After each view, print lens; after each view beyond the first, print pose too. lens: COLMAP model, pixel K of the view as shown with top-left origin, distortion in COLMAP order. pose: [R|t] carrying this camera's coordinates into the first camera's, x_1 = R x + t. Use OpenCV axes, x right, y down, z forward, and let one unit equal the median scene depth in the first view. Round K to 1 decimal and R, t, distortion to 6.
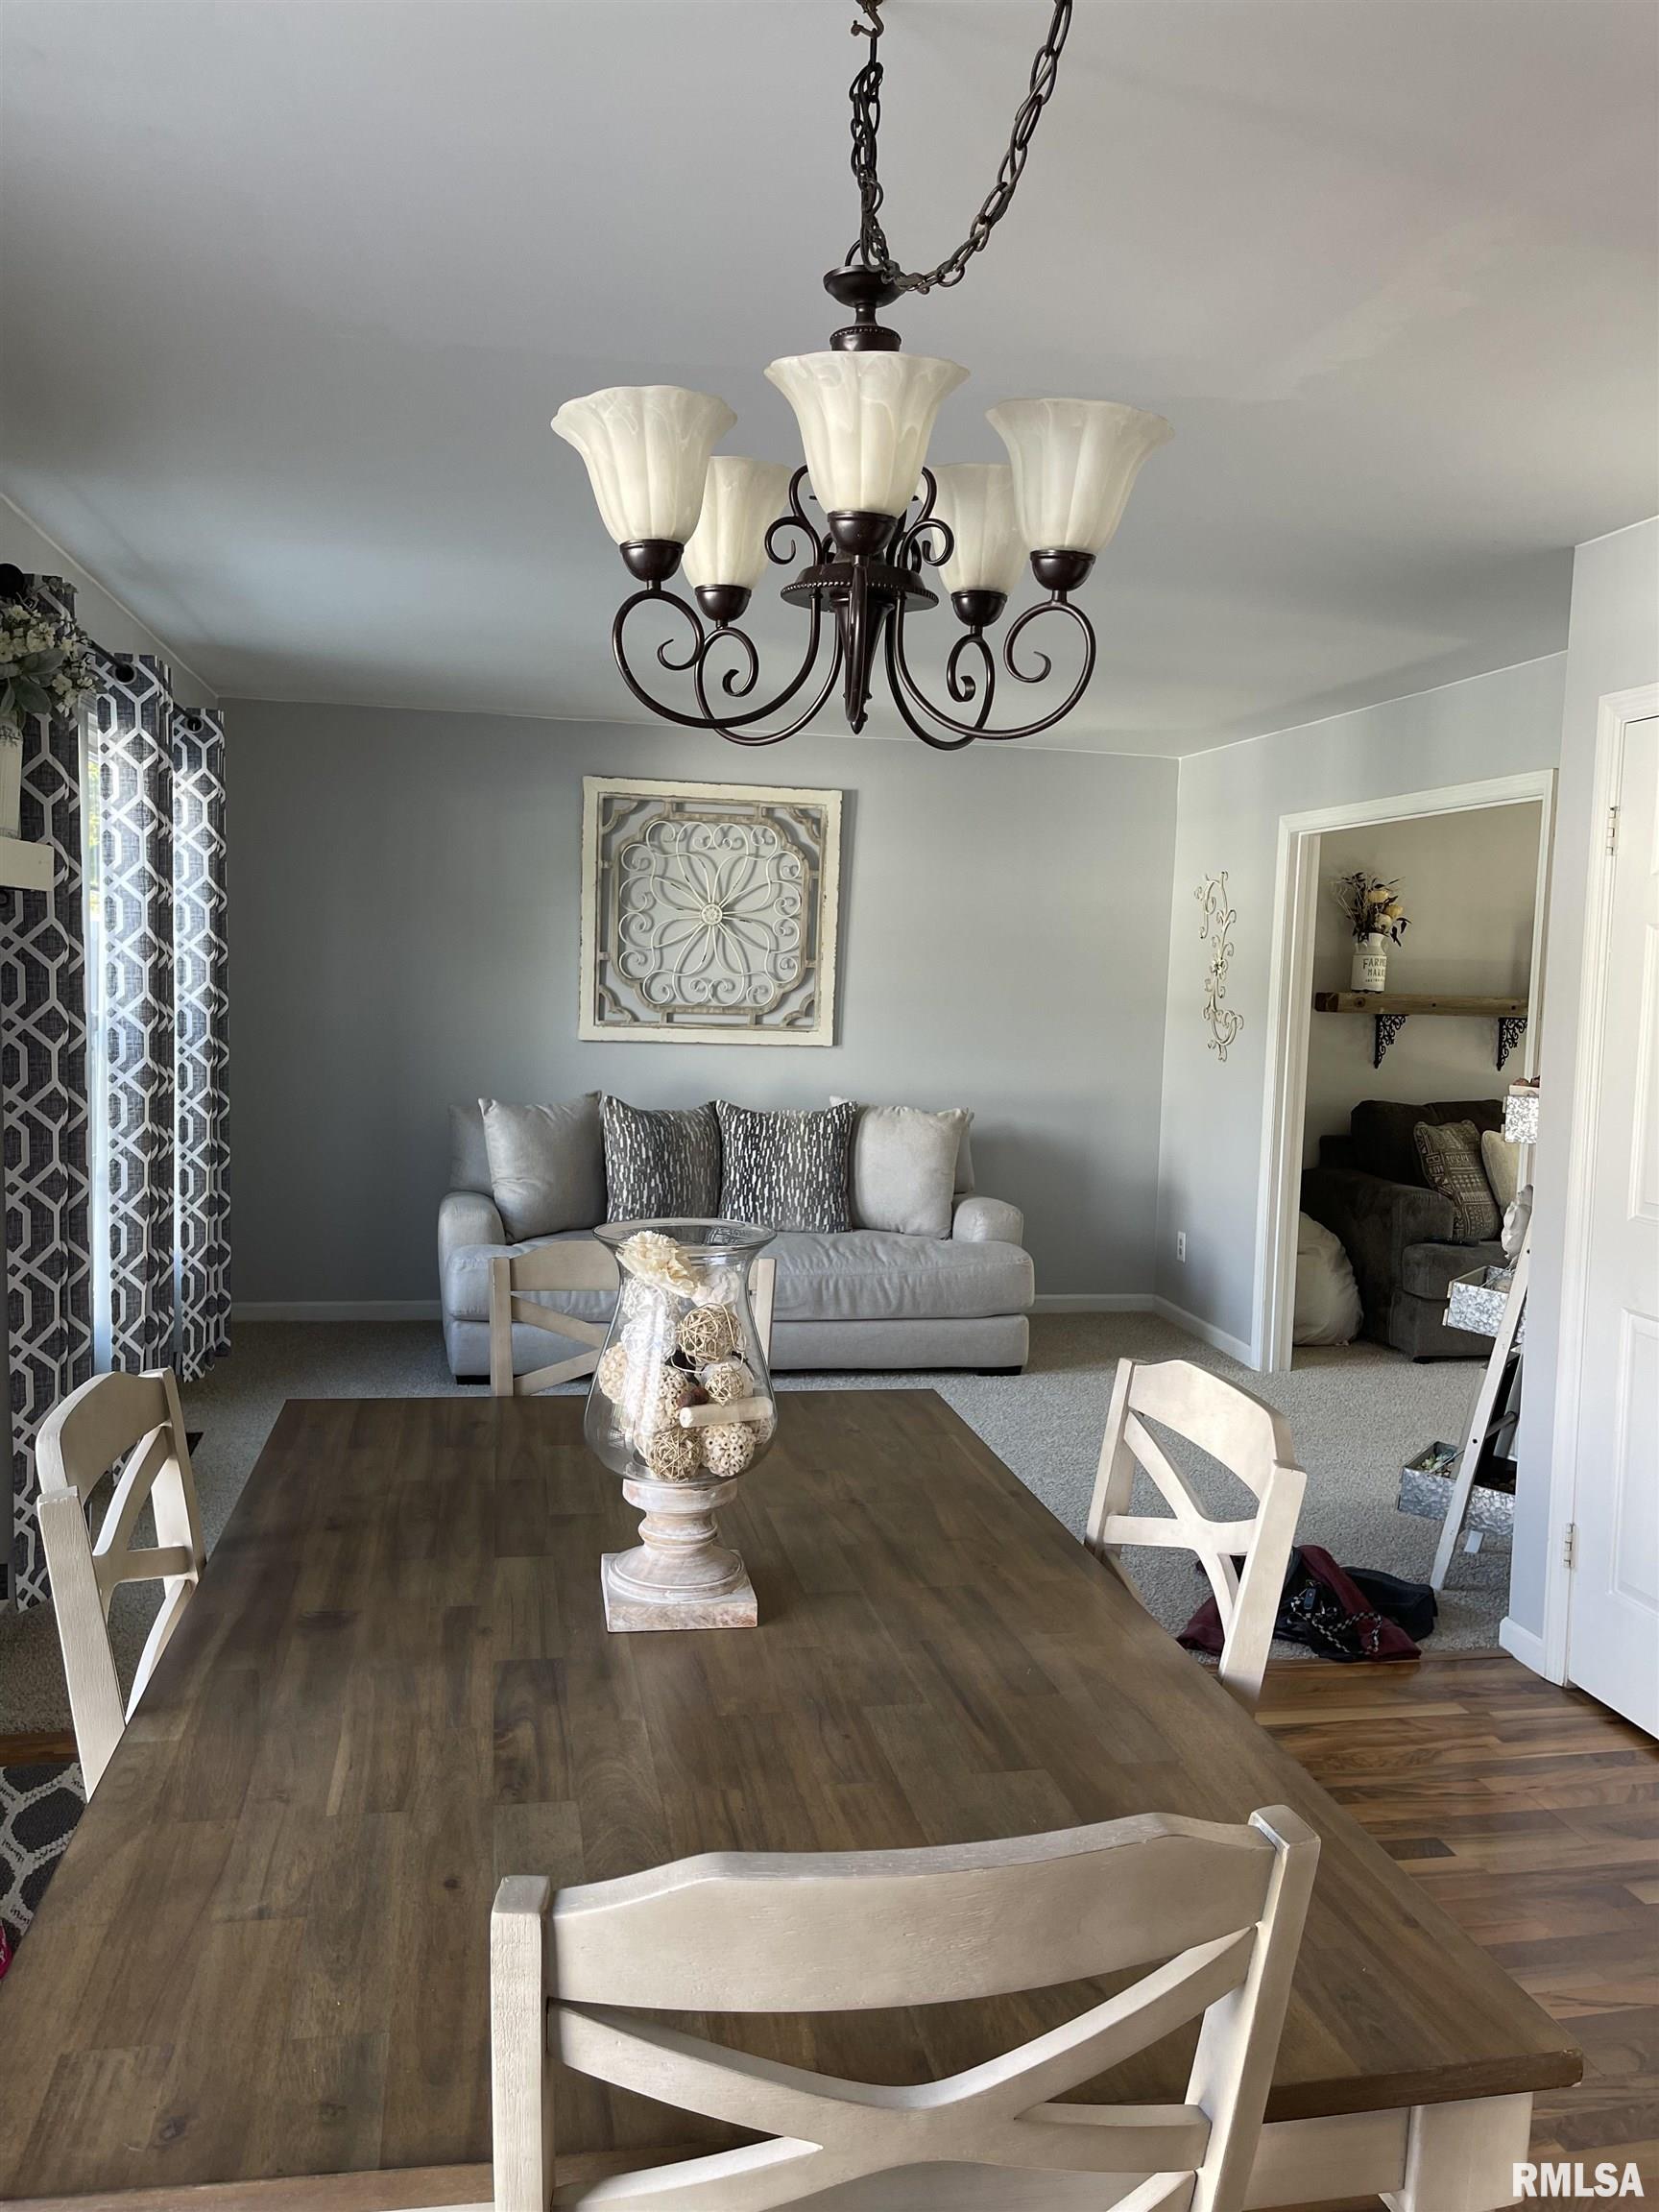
lens RADIAL K [[1671.9, 0, 830.1], [0, 1671.9, 1109.2], [0, 0, 1]] dist [0.066285, -0.082789]
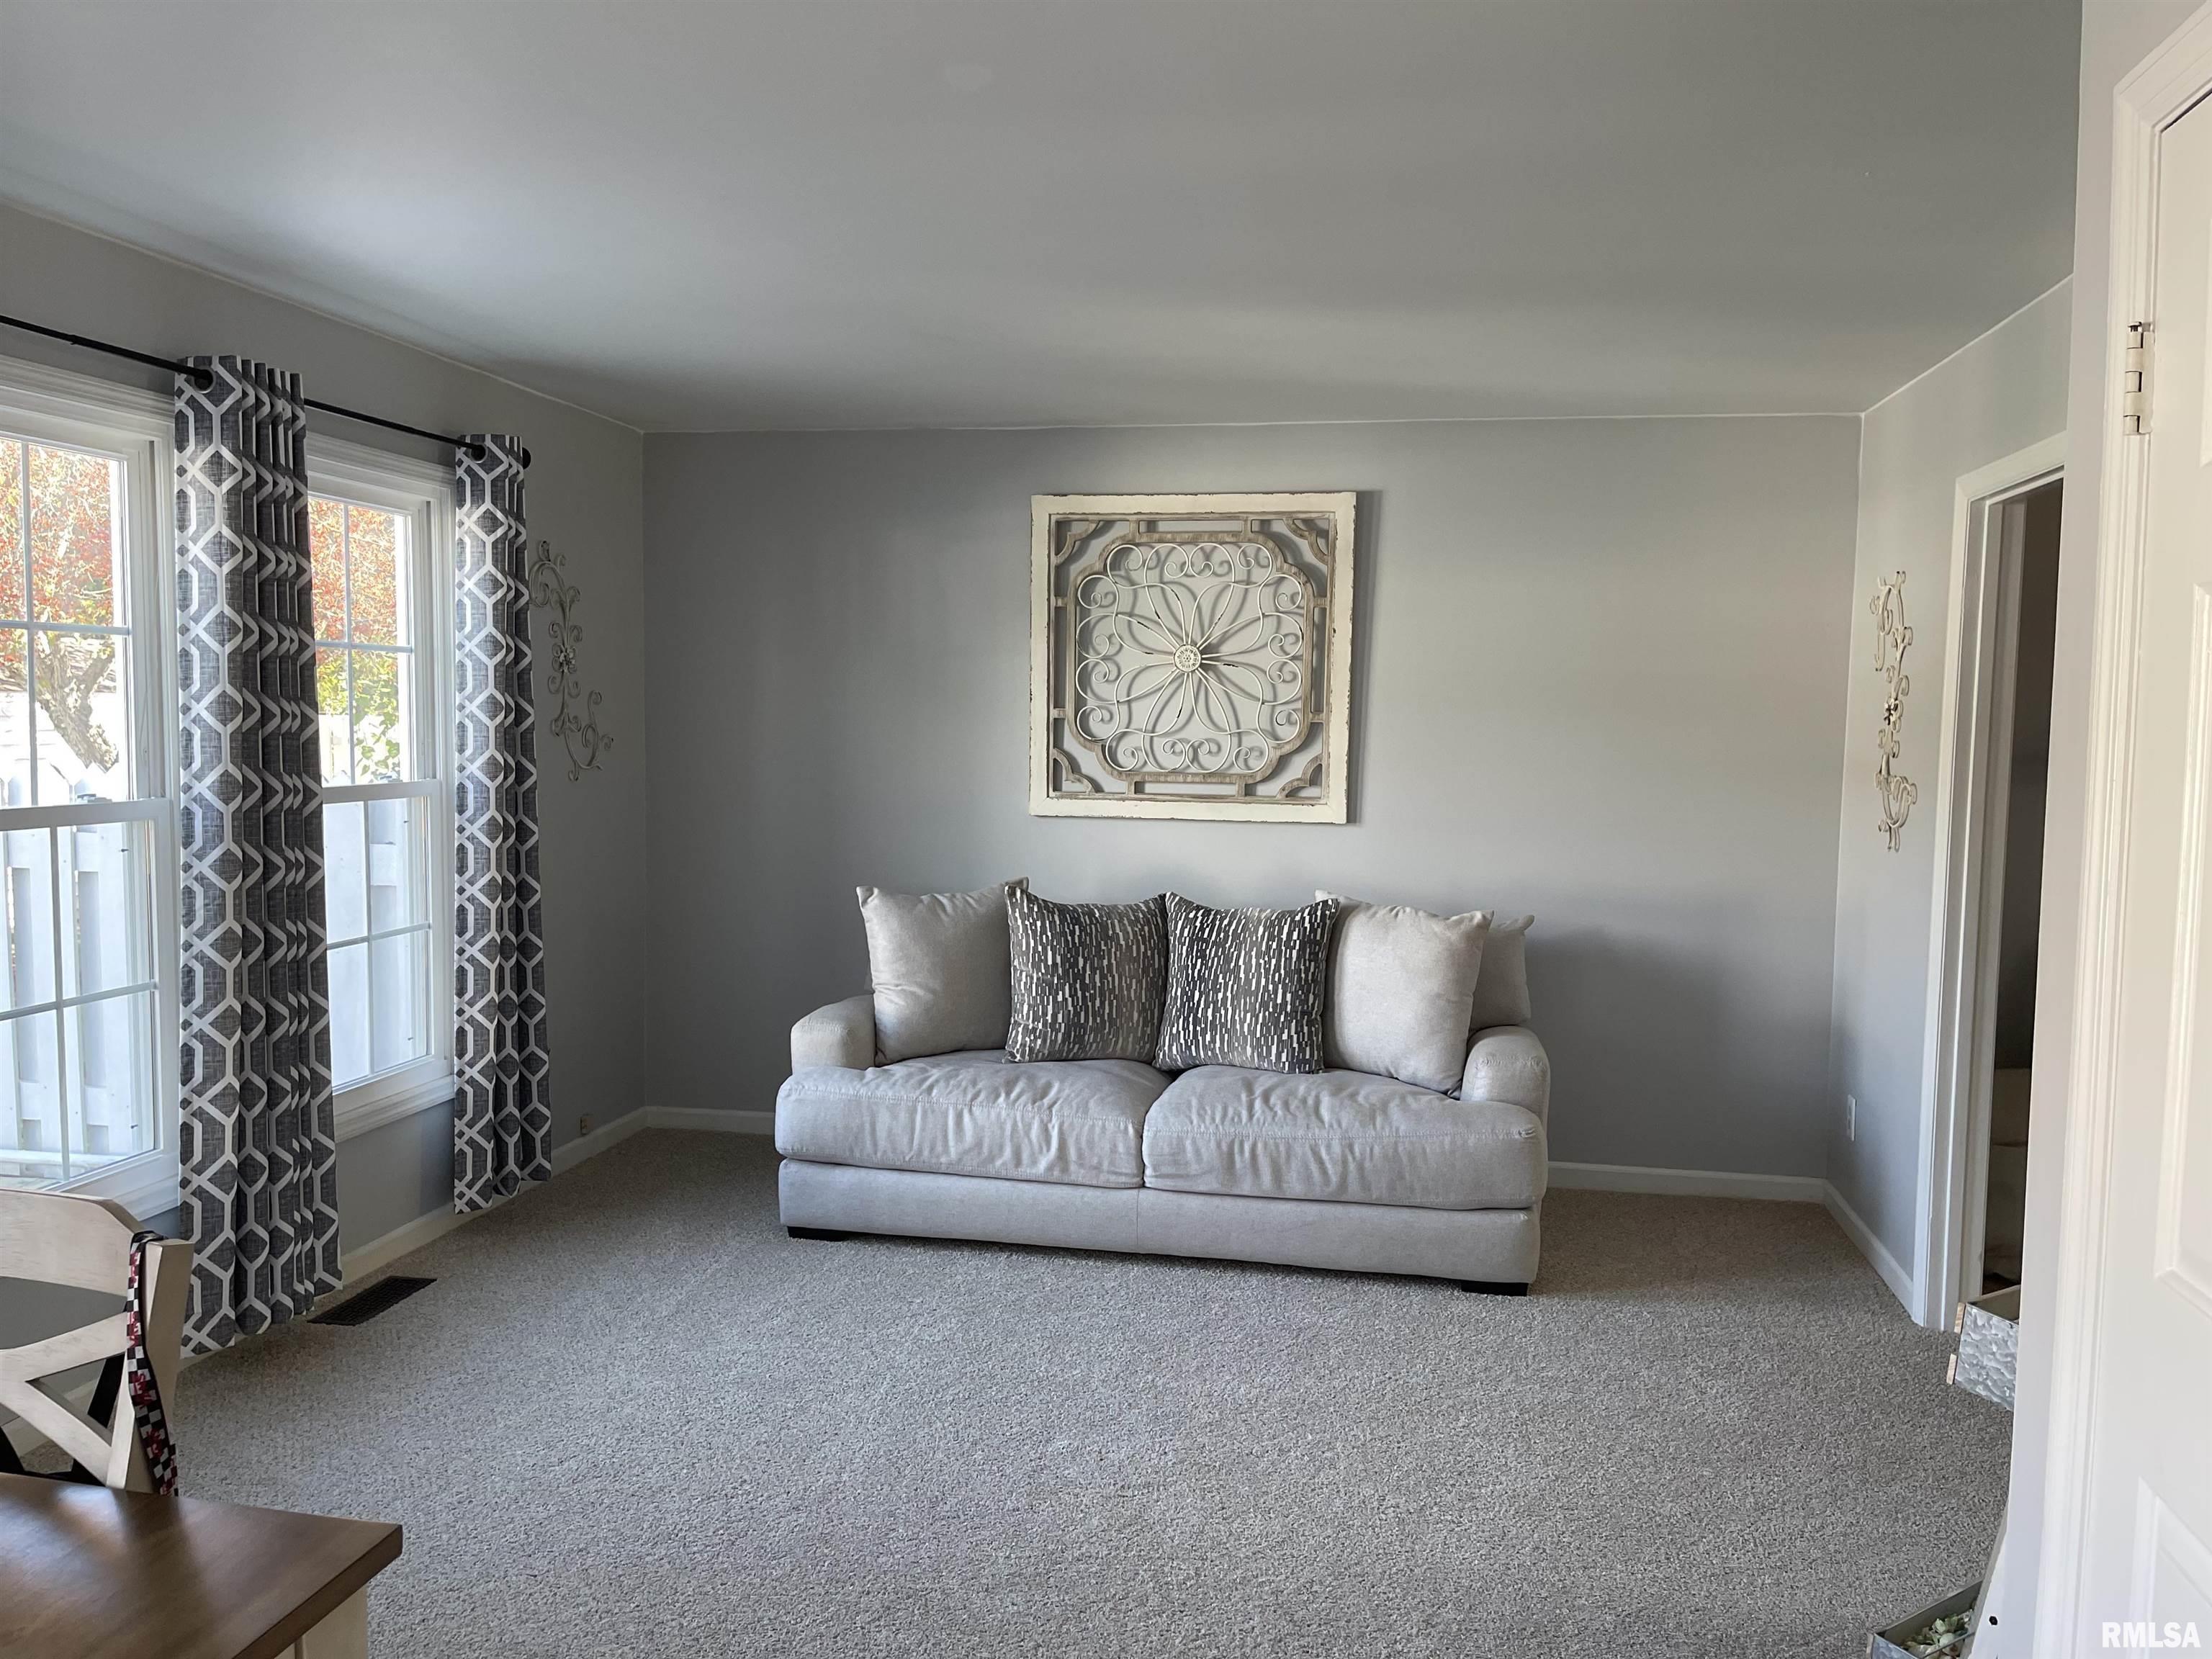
lens RADIAL K [[1671.9, 0, 1098.4], [0, 1671.9, 838.7], [0, 0, 1]] dist [0.066285, -0.082789]
pose [[0.927606, 0.010294, -0.373419, 0.199299], [-0.017688, 0.999709, -0.016379, -0.017634], [0.373142, 0.021798, 0.927518, 0.261614]]
